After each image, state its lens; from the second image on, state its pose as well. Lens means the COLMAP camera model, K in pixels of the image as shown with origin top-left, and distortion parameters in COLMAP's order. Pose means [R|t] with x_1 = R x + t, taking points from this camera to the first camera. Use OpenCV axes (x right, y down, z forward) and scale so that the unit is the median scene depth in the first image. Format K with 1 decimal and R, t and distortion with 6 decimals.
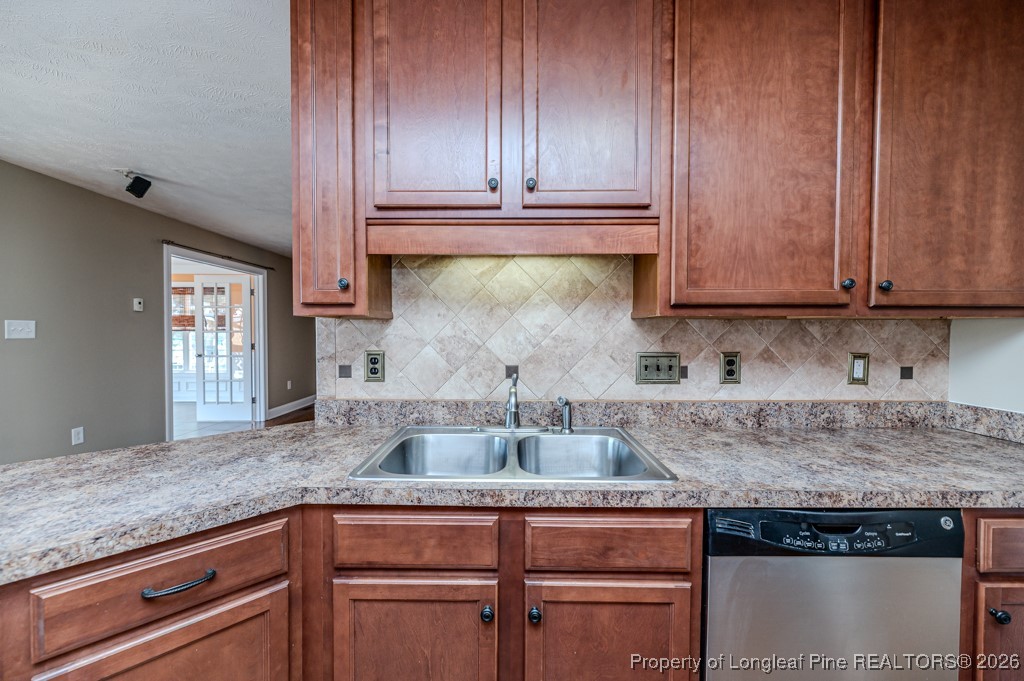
lens RADIAL K [[406.8, 0, 512.0], [0, 406.8, 340.5], [0, 0, 1]] dist [0.000074, -0.000122]
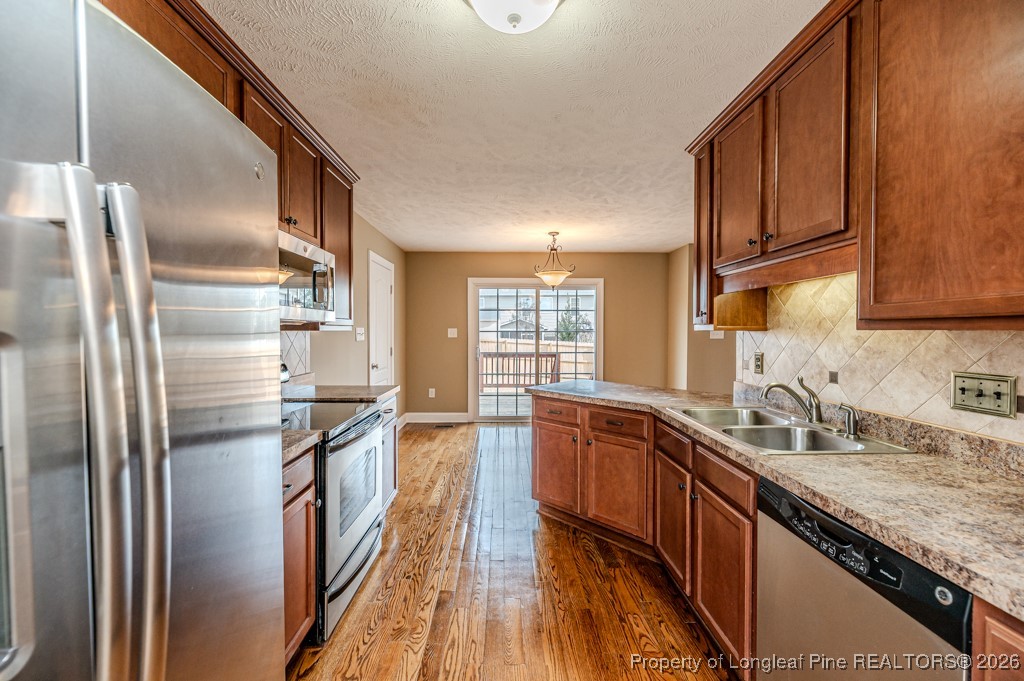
lens RADIAL K [[406.8, 0, 512.0], [0, 406.8, 340.5], [0, 0, 1]] dist [0.000074, -0.000122]
pose [[0.028526, 0.022357, -0.999343, 1.404047], [-0.022331, 0.999515, 0.021723, -0.038747], [0.999344, 0.021697, 0.029011, 0.091050]]
